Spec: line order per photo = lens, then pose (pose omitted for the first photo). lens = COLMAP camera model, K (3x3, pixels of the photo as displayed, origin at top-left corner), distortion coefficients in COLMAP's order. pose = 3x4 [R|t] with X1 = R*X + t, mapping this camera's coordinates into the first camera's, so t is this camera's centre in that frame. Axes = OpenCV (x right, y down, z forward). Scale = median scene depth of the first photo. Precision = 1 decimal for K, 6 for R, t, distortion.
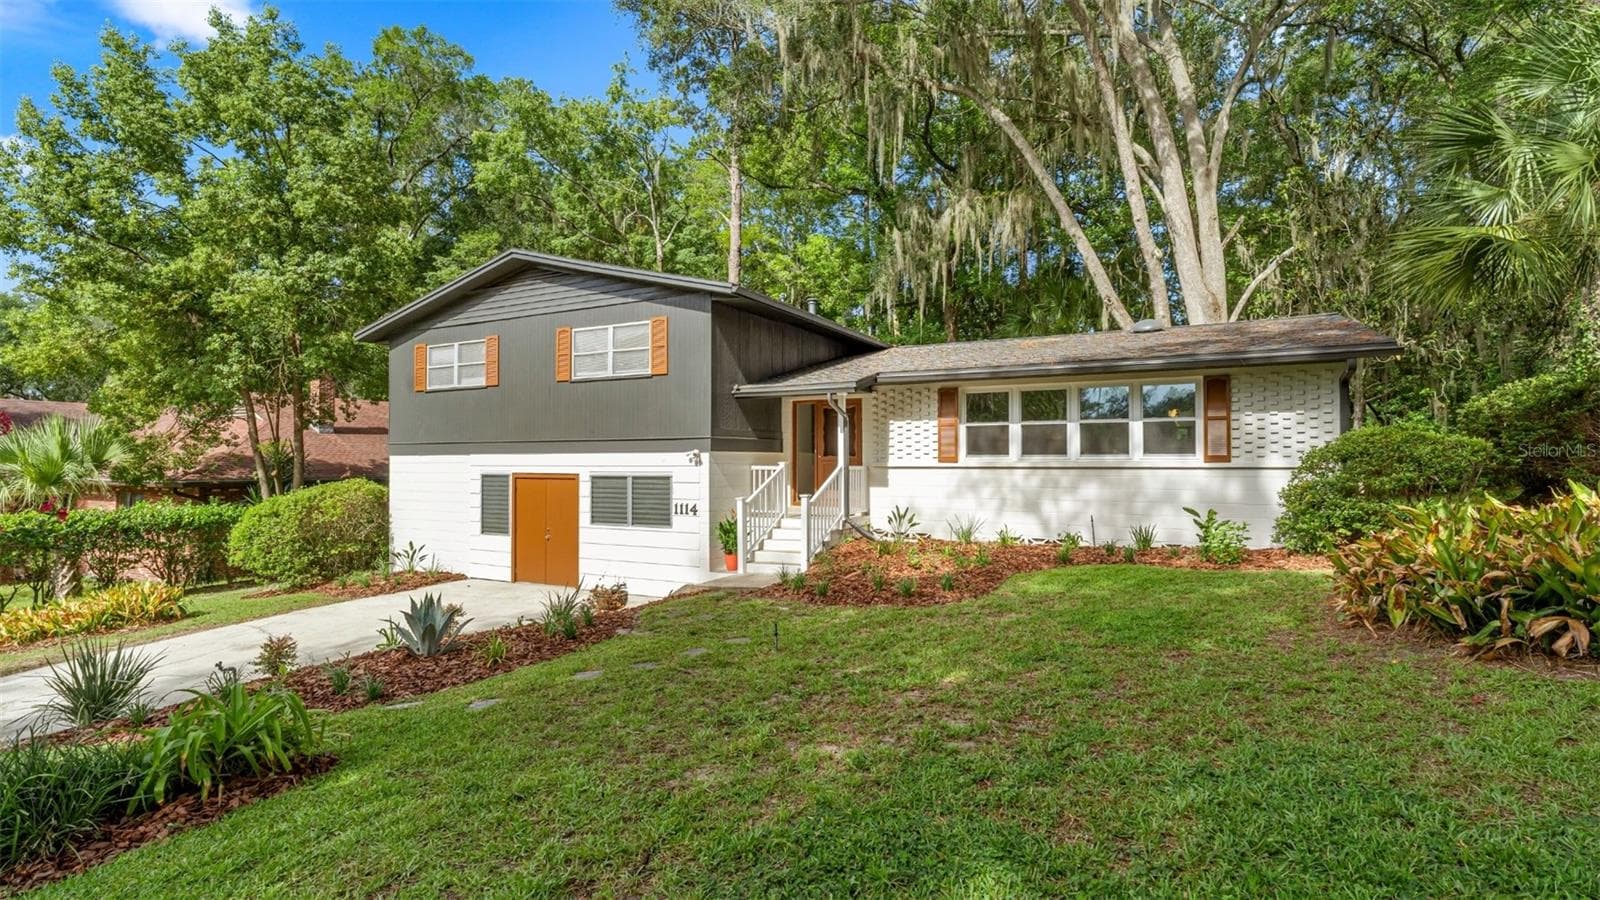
lens RADIAL K [[741.2, 0, 806.4], [0, 741.2, 446.9], [0, 0, 1]] dist [-0.003136, -0.000037]
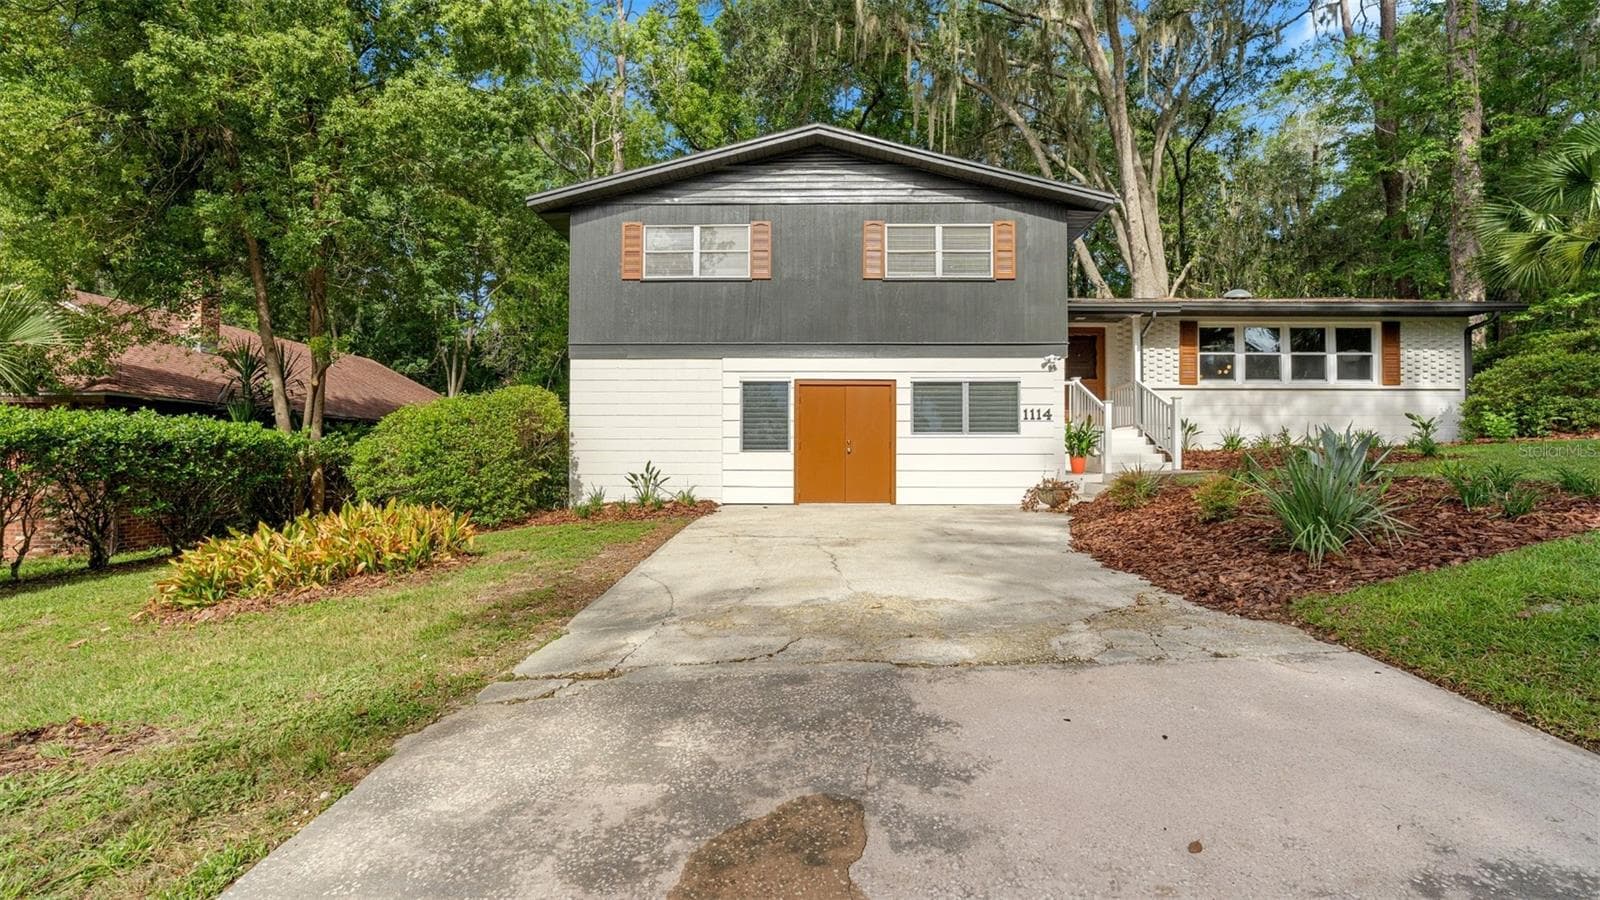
lens RADIAL K [[705.6, 0, 800.0], [0, 705.6, 450.0], [0, 0, 1]] dist [-0.002507, -0.000468]
pose [[0.892502, 0.013087, 0.450854, -0.778454], [-0.012440, 0.999913, -0.004400, 0.124000], [-0.450872, -0.001681, 0.892587, 0.254781]]
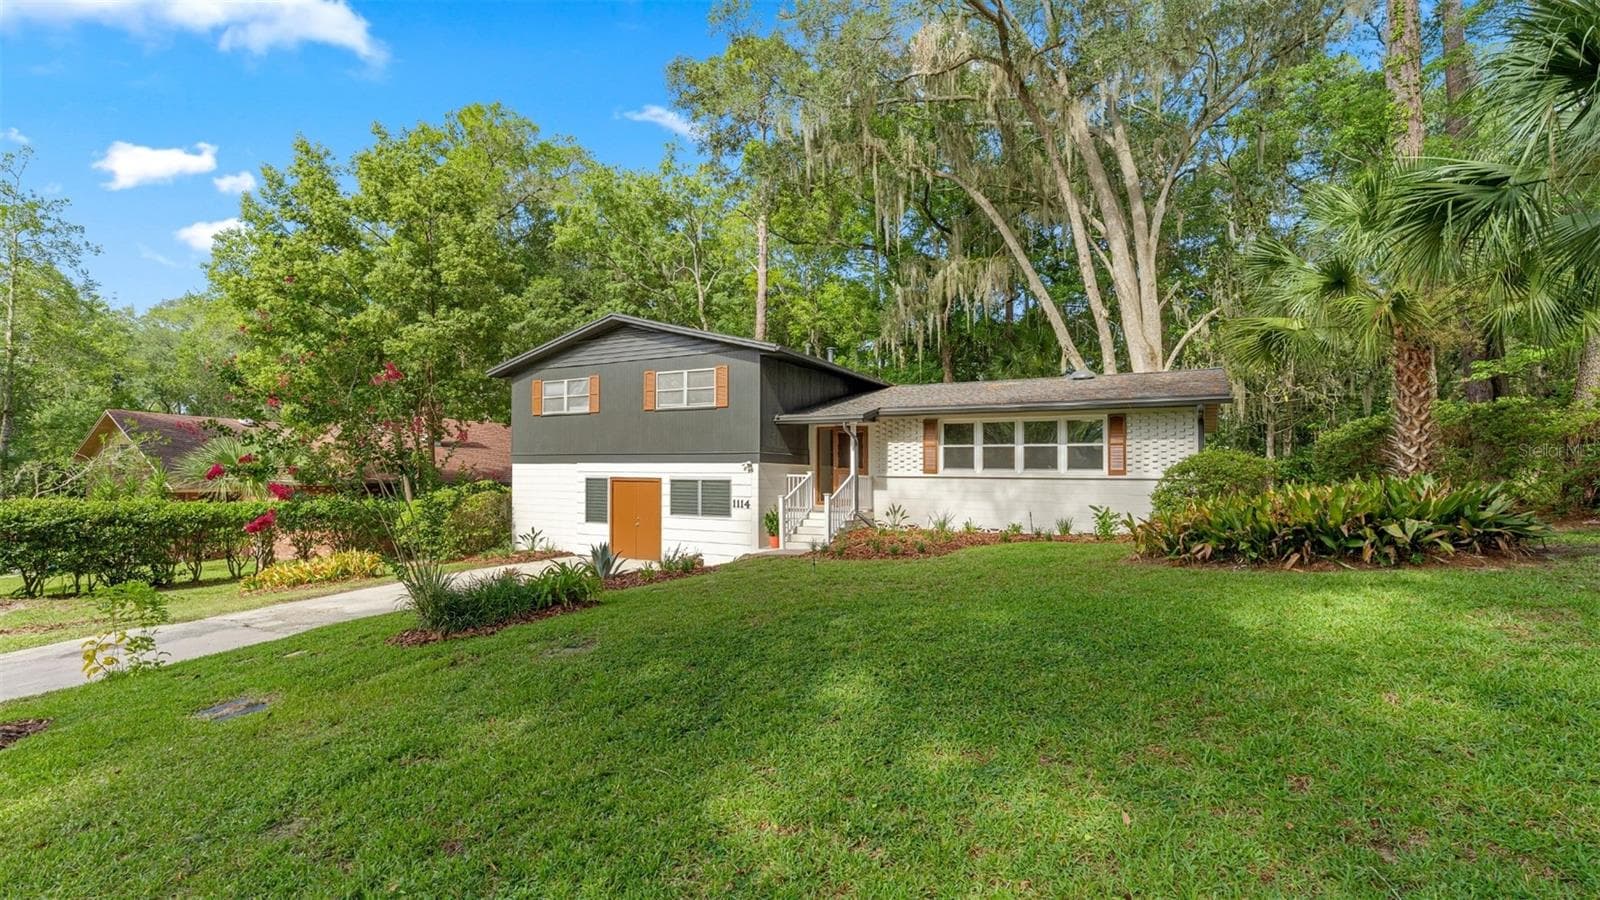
lens RADIAL K [[711.1, 0, 794.7], [0, 711.1, 444.1], [0, 0, 1]] dist [-0.002328, 0.000358]
pose [[0.999433, 0.013156, -0.030978, -0.018770], [-0.014083, 0.999454, -0.029898, 0.008933], [0.030568, 0.030317, 0.999073, -0.301212]]
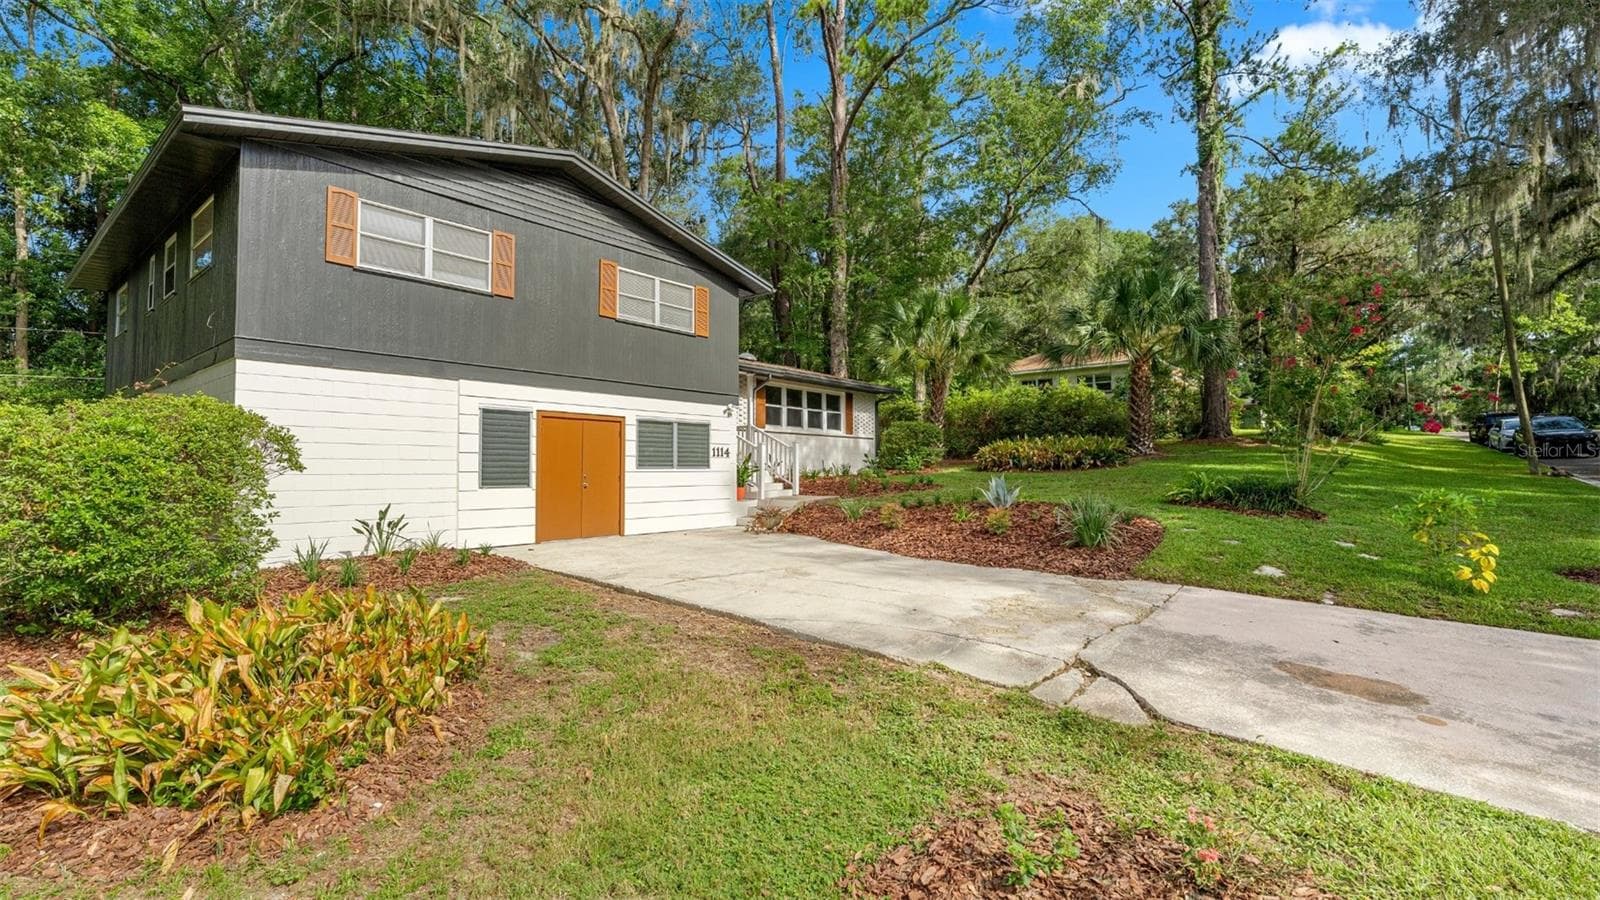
lens RADIAL K [[711.1, 0, 794.7], [0, 711.1, 444.1], [0, 0, 1]] dist [-0.002328, 0.000358]
pose [[0.208410, 0.041827, 0.977147, -1.122930], [-0.014299, 0.999109, -0.039718, 0.101740], [-0.977937, -0.005694, 0.208822, 0.563401]]
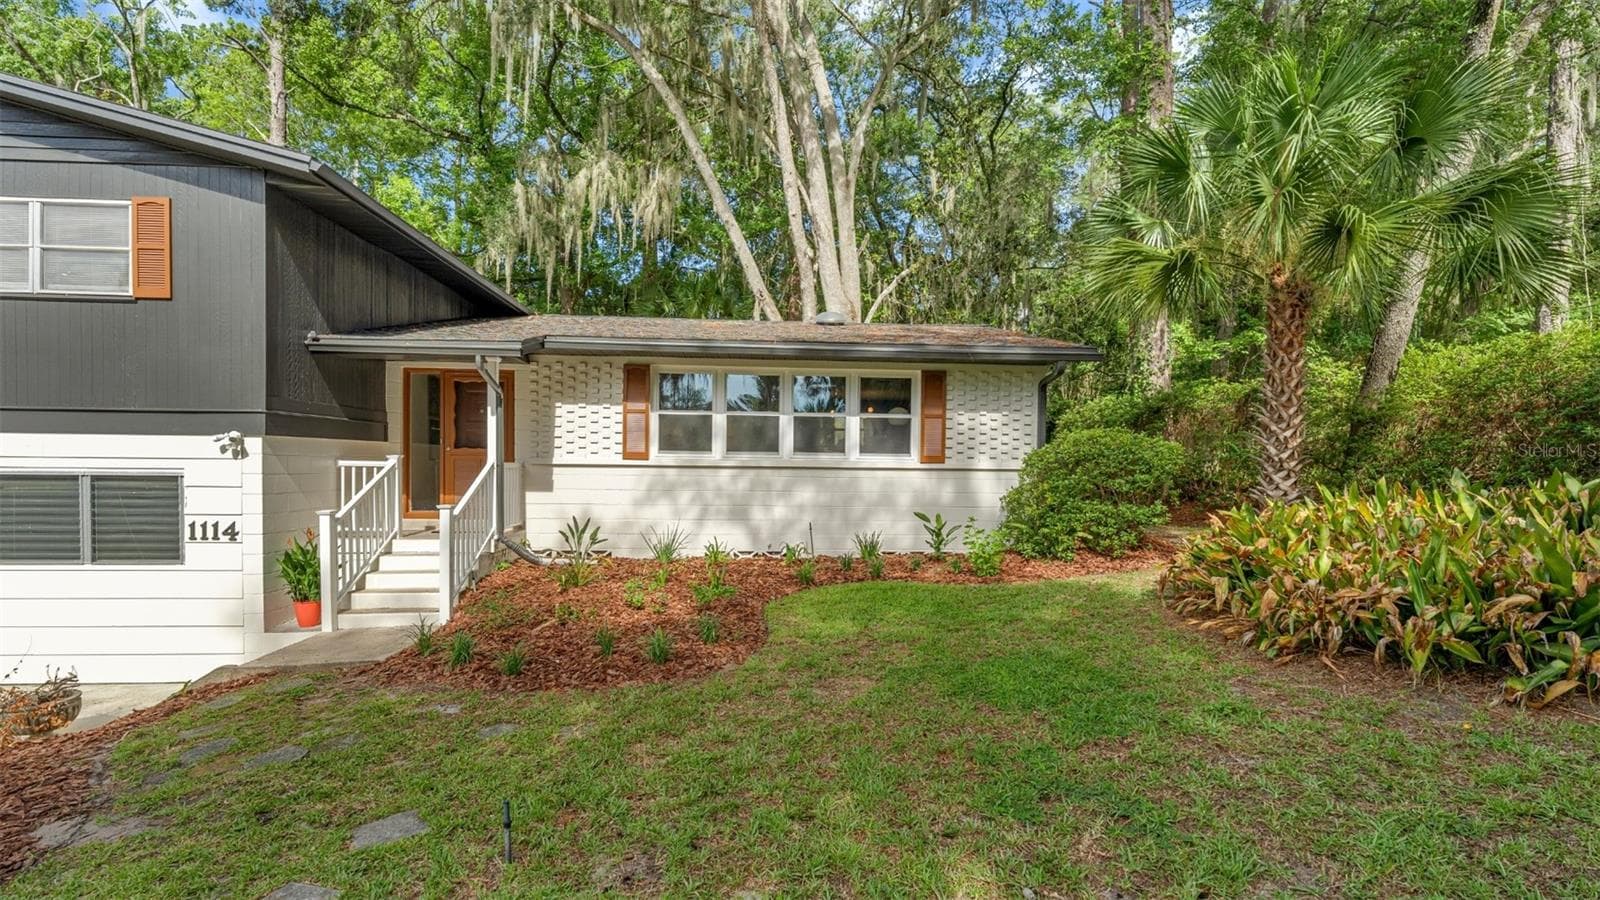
lens RADIAL K [[720.1, 0, 796.1], [0, 720.1, 476.2], [0, 0, 1]] dist [-0.005302, 0.000104]
pose [[0.856412, 0.002663, 0.516286, -0.052265], [-0.022990, 0.999191, 0.032982, 0.008790], [-0.515781, -0.040116, 0.855781, 0.234412]]
